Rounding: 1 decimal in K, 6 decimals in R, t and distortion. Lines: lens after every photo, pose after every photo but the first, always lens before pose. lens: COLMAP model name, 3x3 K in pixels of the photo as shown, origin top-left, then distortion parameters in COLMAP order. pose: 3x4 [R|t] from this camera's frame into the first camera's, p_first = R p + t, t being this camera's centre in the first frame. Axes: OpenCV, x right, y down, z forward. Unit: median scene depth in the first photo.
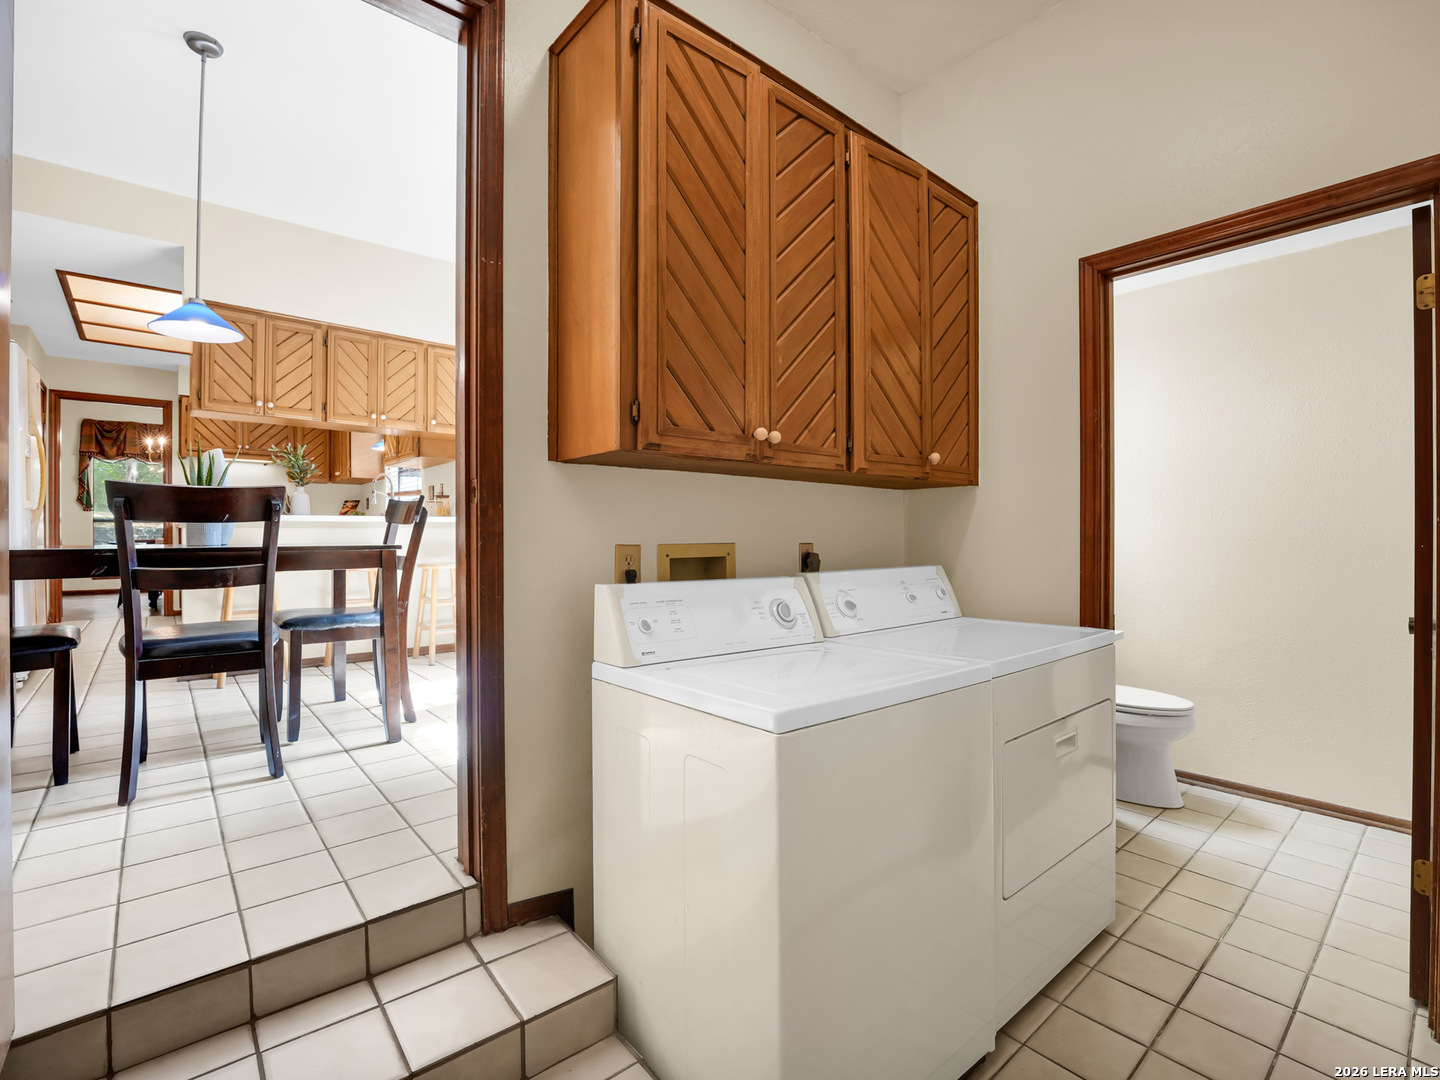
lens RADIAL K [[669.9, 0, 719.1], [0, 669.9, 531.8], [0, 0, 1]] dist [-0.023635, -0.000736]
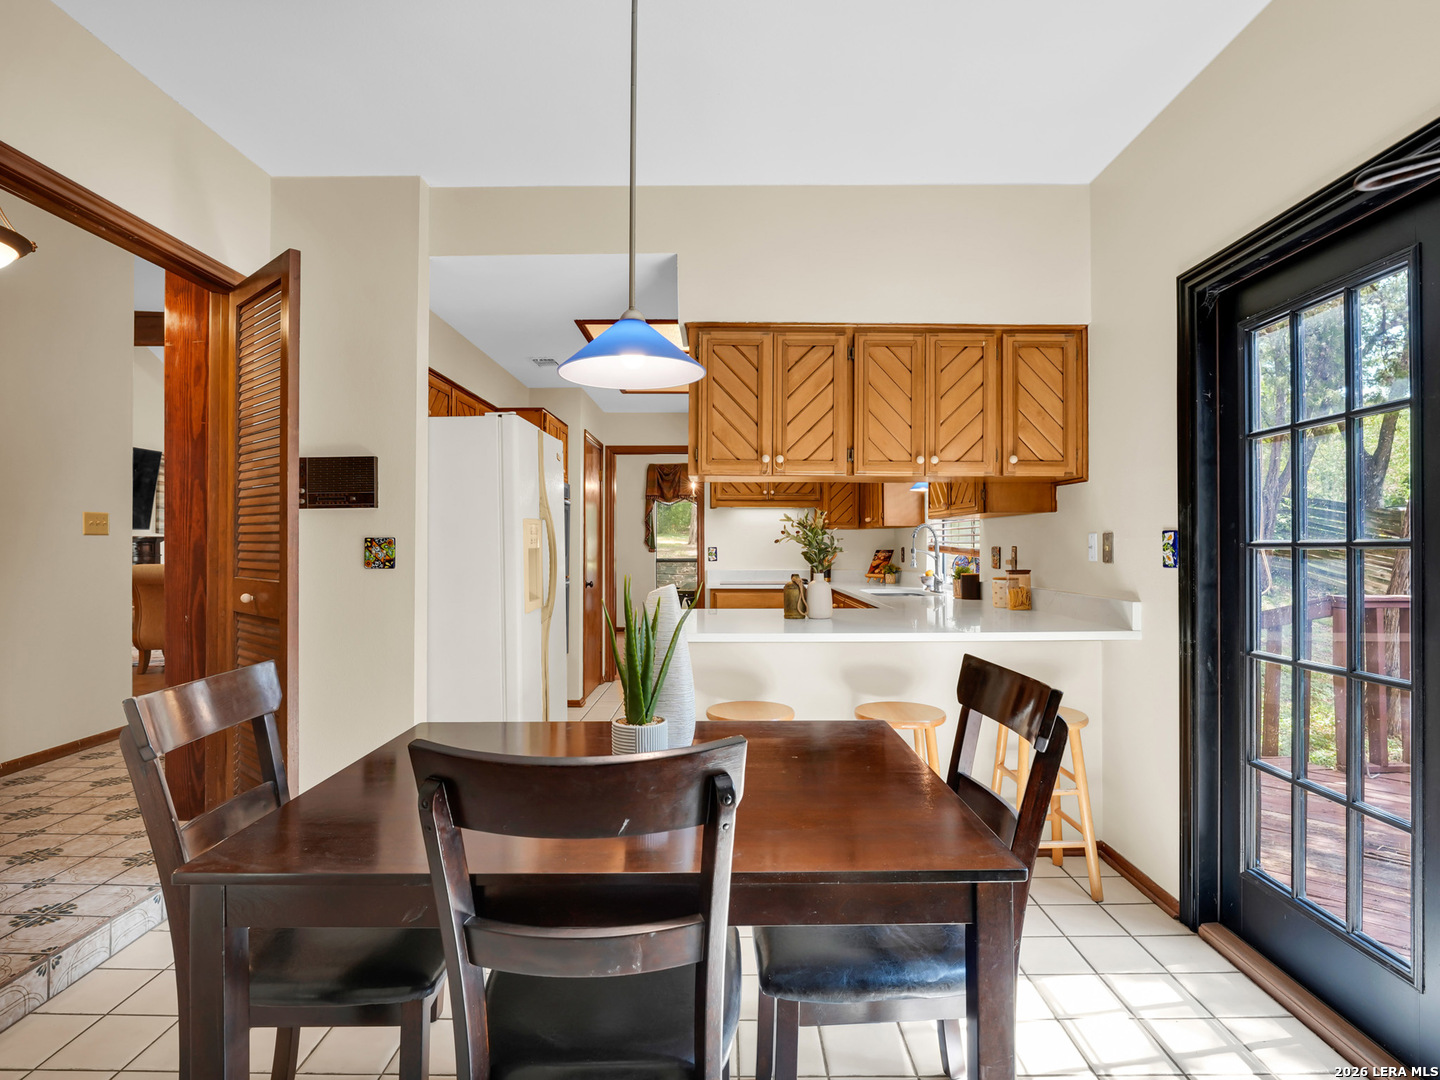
lens RADIAL K [[746.5, 0, 718.9], [0, 746.5, 542.4], [0, 0, 1]] dist [-0.003066, 0.000000]
pose [[0.753994, -0.001693, -0.656879, -0.200608], [0.002559, 0.999997, 0.000359, -0.096811], [0.656876, -0.001952, 0.753996, 0.344955]]
